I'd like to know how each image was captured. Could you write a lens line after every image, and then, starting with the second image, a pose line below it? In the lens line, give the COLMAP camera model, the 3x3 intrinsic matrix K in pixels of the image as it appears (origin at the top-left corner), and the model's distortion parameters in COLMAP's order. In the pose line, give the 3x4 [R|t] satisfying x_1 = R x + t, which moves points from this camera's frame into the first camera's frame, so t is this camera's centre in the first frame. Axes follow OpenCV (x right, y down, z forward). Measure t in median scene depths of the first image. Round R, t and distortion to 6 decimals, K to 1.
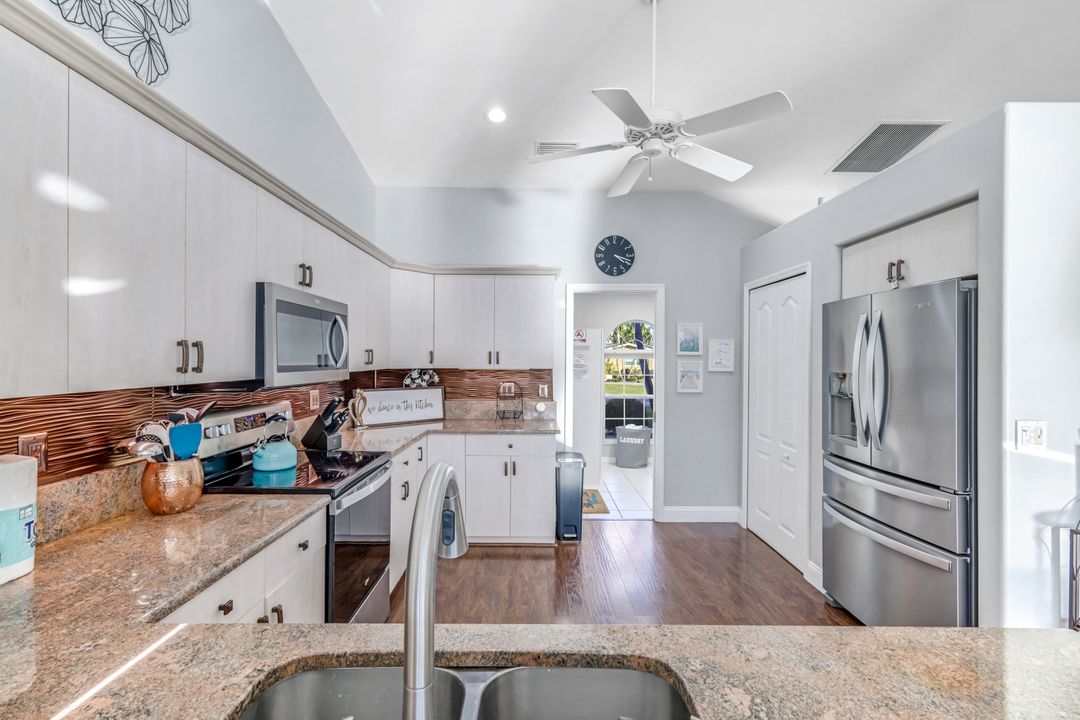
lens RADIAL K [[474.2, 0, 536.2], [0, 474.2, 361.5], [0, 0, 1]] dist [0.001586, -0.000195]
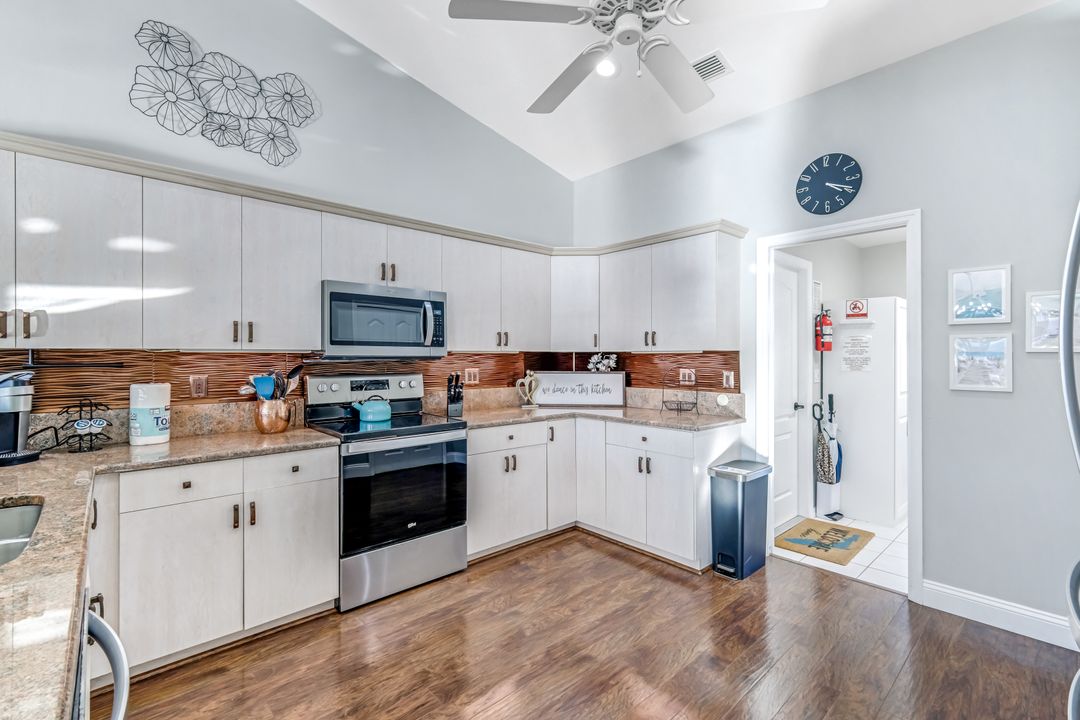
lens RADIAL K [[474.2, 0, 537.9], [0, 474.2, 356.4], [0, 0, 1]] dist [0.001586, -0.000195]
pose [[0.672987, -0.005990, -0.739630, 0.390091], [-0.000343, 0.999965, -0.008410, 0.030138], [0.739655, 0.005913, 0.672961, 0.235871]]
